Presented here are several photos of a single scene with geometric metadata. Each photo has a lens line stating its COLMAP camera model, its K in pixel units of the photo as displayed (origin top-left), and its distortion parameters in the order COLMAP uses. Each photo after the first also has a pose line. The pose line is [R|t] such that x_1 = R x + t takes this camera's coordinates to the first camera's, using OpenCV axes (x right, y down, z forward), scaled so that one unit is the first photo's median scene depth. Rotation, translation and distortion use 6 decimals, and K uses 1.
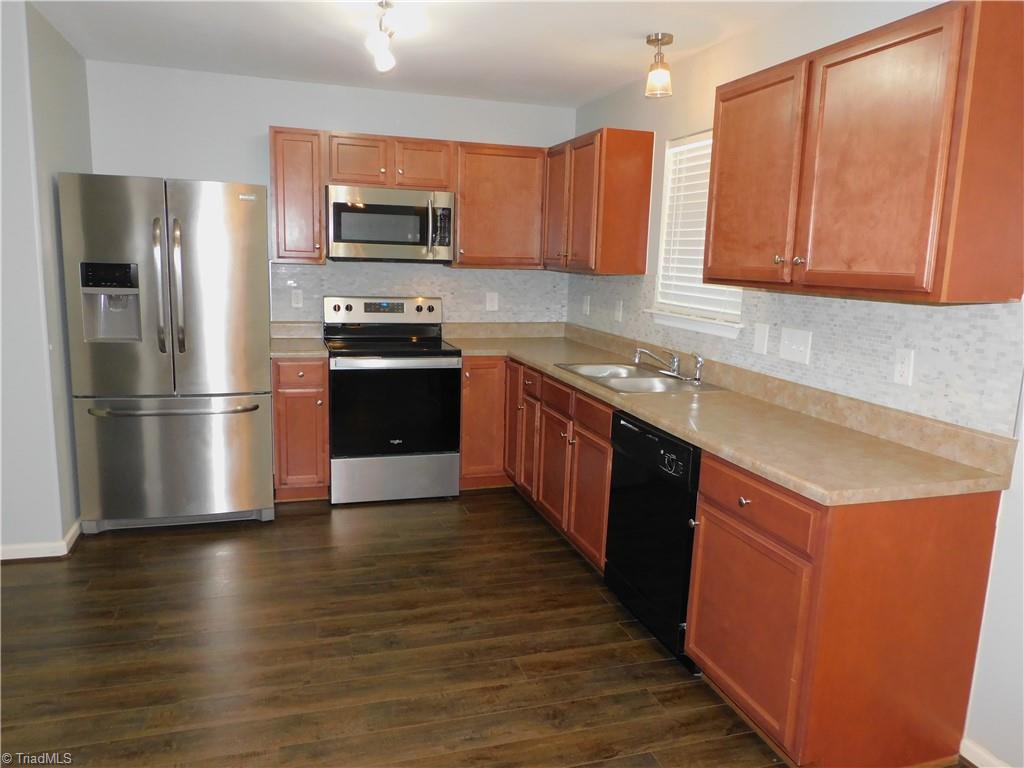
lens RADIAL K [[722.3, 0, 512.3], [0, 722.3, 384.4], [0, 0, 1]] dist [-0.005092, -0.014329]
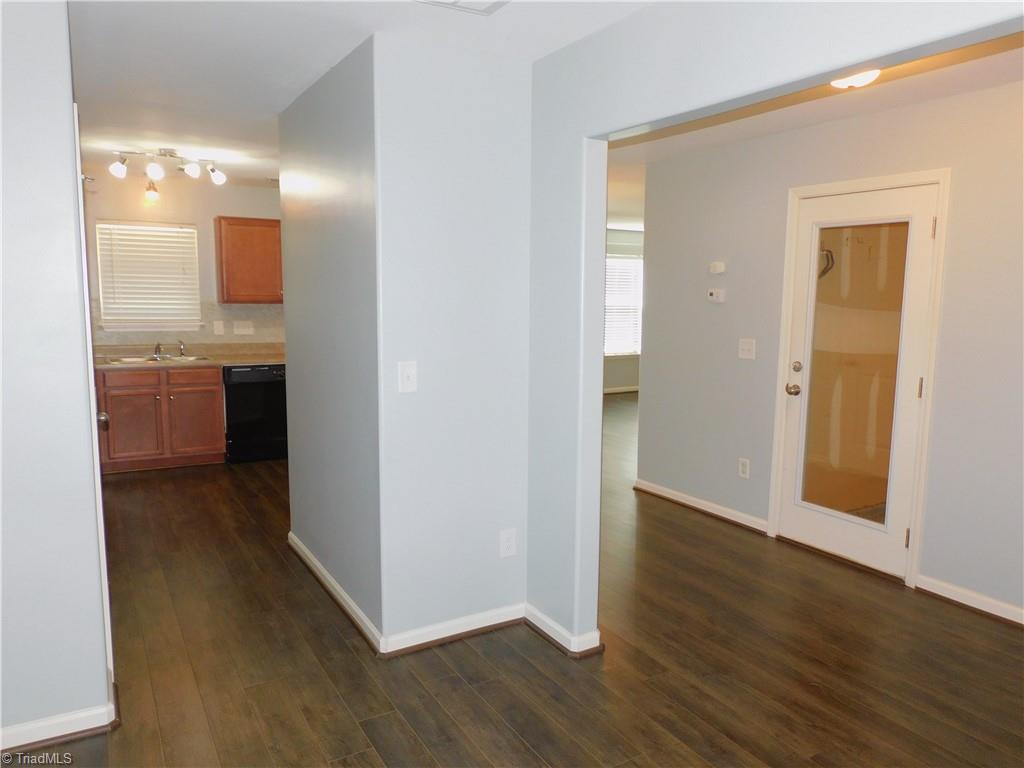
lens RADIAL K [[722.3, 0, 510.4], [0, 722.3, 385.0], [0, 0, 1]] dist [-0.005092, -0.014329]
pose [[-0.223018, -0.155307, 0.962363, -1.808766], [0.153632, 0.969290, 0.192027, -0.164049], [-0.962632, 0.190675, -0.192309, 0.552329]]
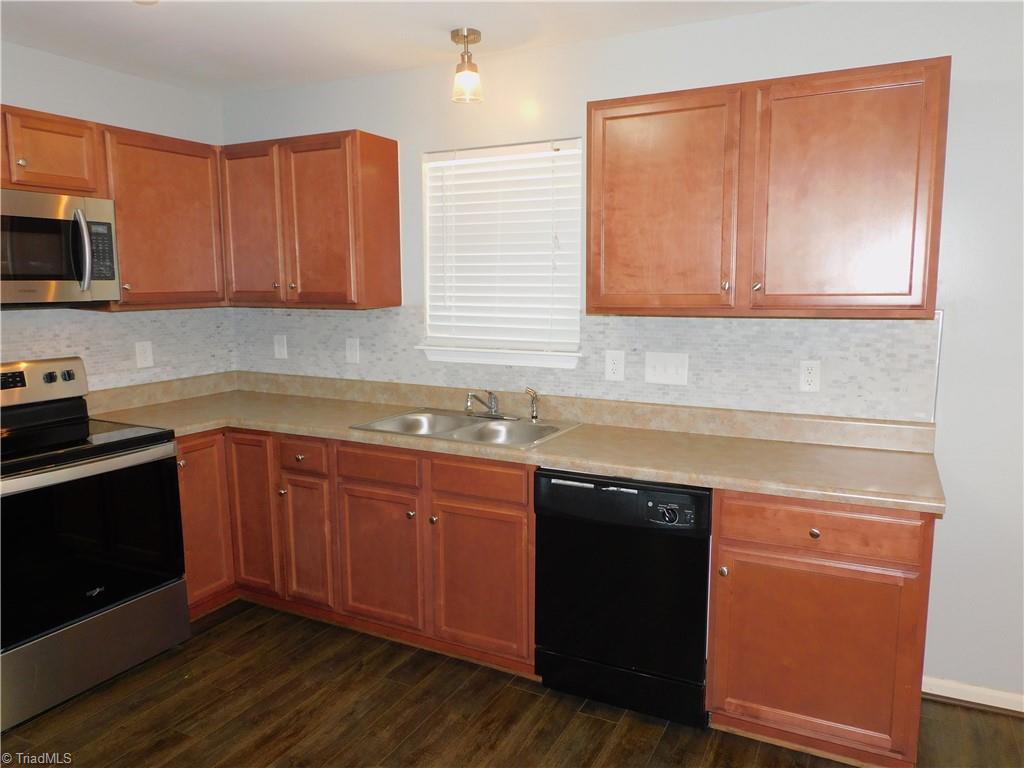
lens RADIAL K [[722.3, 0, 508.1], [0, 722.3, 384.8], [0, 0, 1]] dist [-0.005092, -0.014329]
pose [[0.704628, -0.130158, 0.697537, -0.405732], [0.148317, 0.988335, 0.034595, -0.084706], [-0.693903, 0.079080, 0.715713, 0.367486]]
